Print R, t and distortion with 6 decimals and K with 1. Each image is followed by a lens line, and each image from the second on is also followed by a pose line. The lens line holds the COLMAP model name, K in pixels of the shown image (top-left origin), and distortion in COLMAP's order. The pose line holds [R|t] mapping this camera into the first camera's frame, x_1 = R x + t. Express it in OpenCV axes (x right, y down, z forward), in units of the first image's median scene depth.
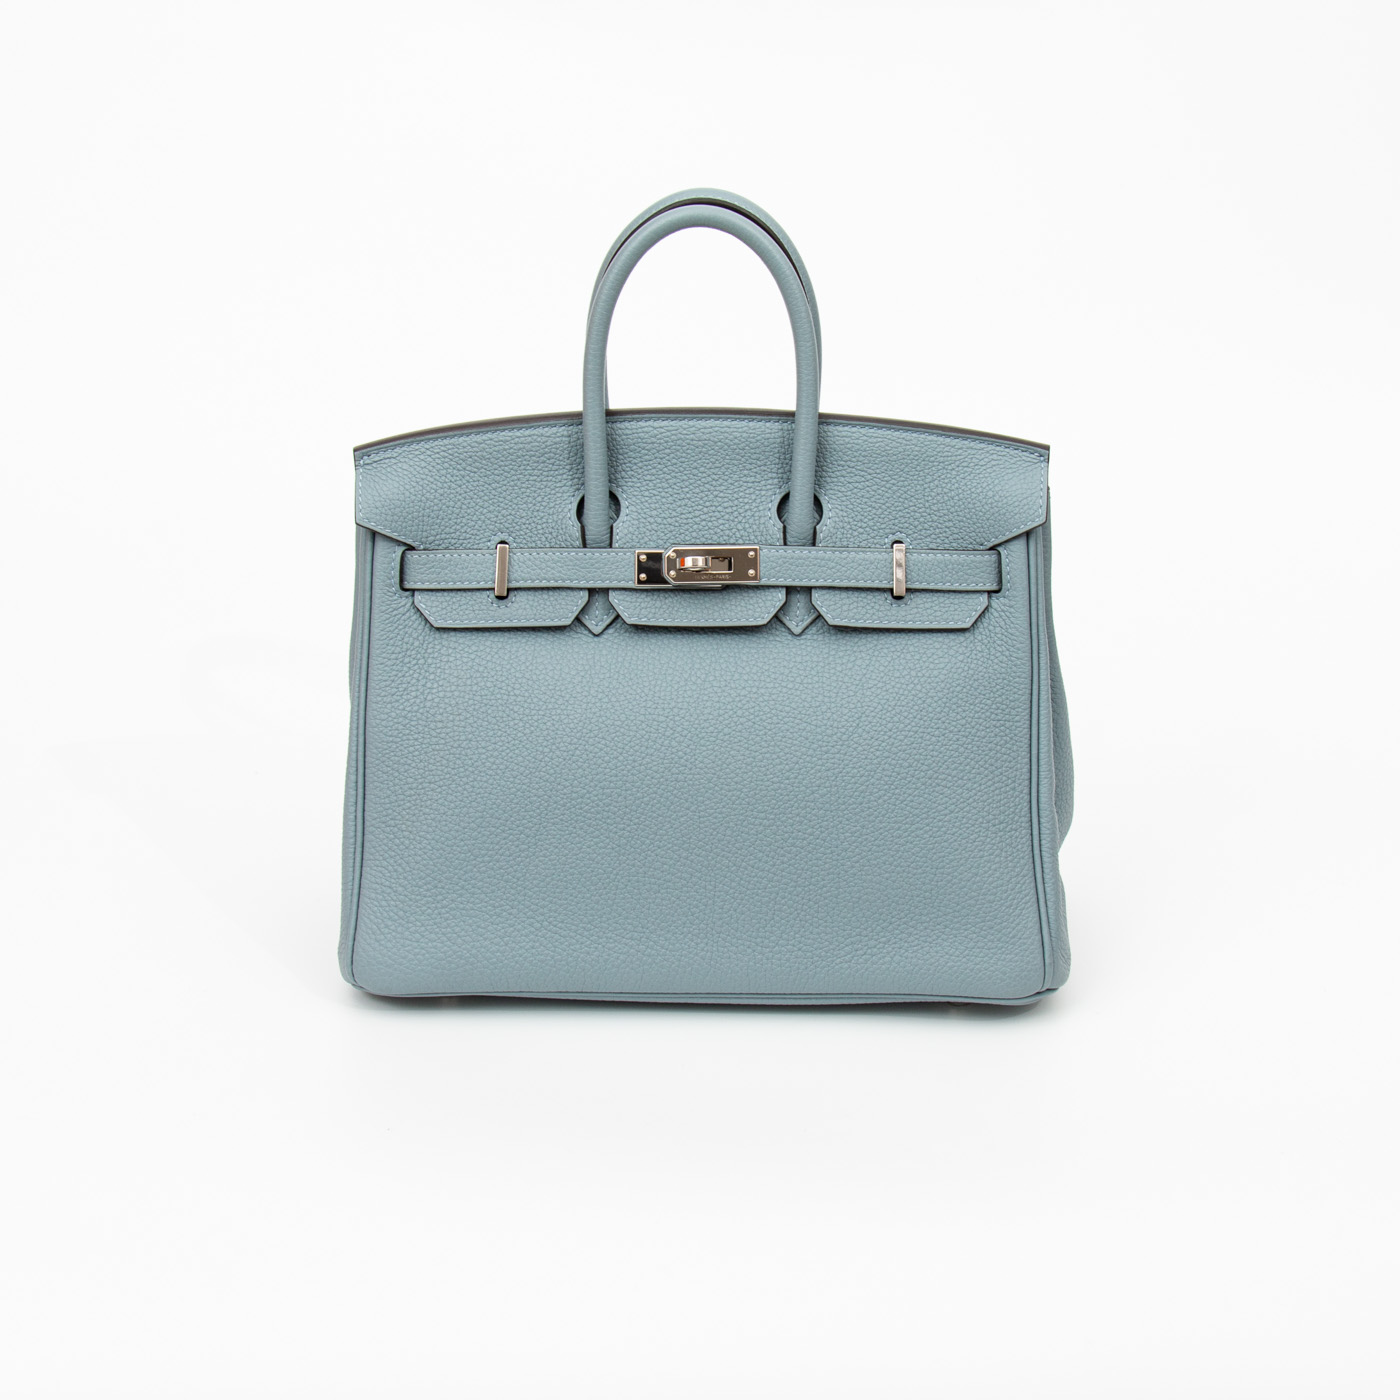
lens RADIAL K [[3120.9, 0, 663.8], [0, 3120.9, 707.6], [0, 0, 1]] dist [-0.047617, 0.000000]
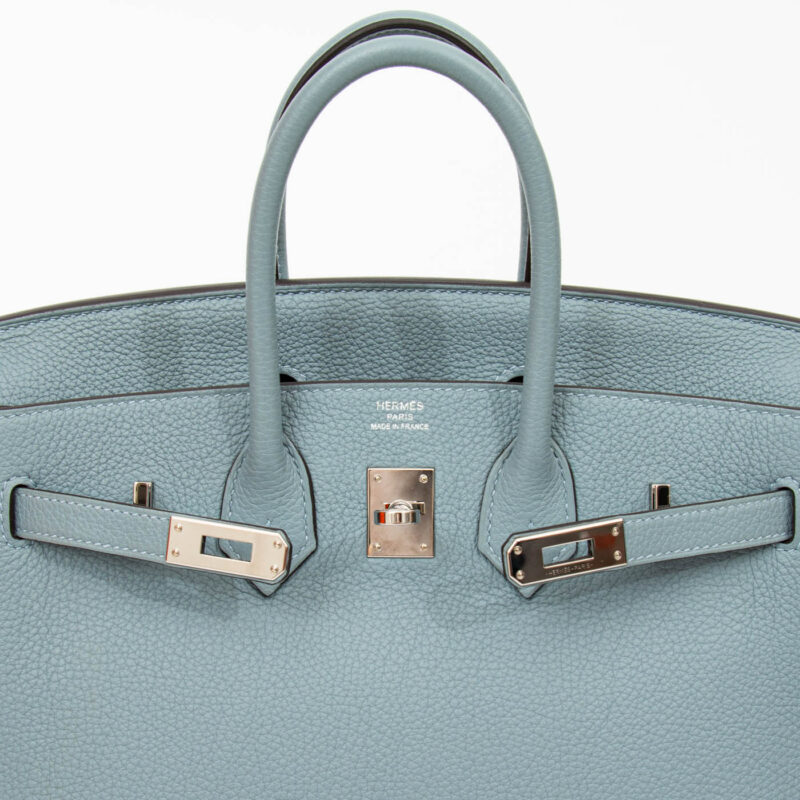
lens RADIAL K [[1544.6, 0, 398.3], [0, 1544.6, 396.2], [0, 0, 1]] dist [-0.029226, 0.000000]
pose [[0.999269, -0.007285, 0.037531, -0.003349], [0.002994, 0.993575, 0.113140, -0.116710], [-0.038114, -0.112945, 0.992870, 0.627424]]
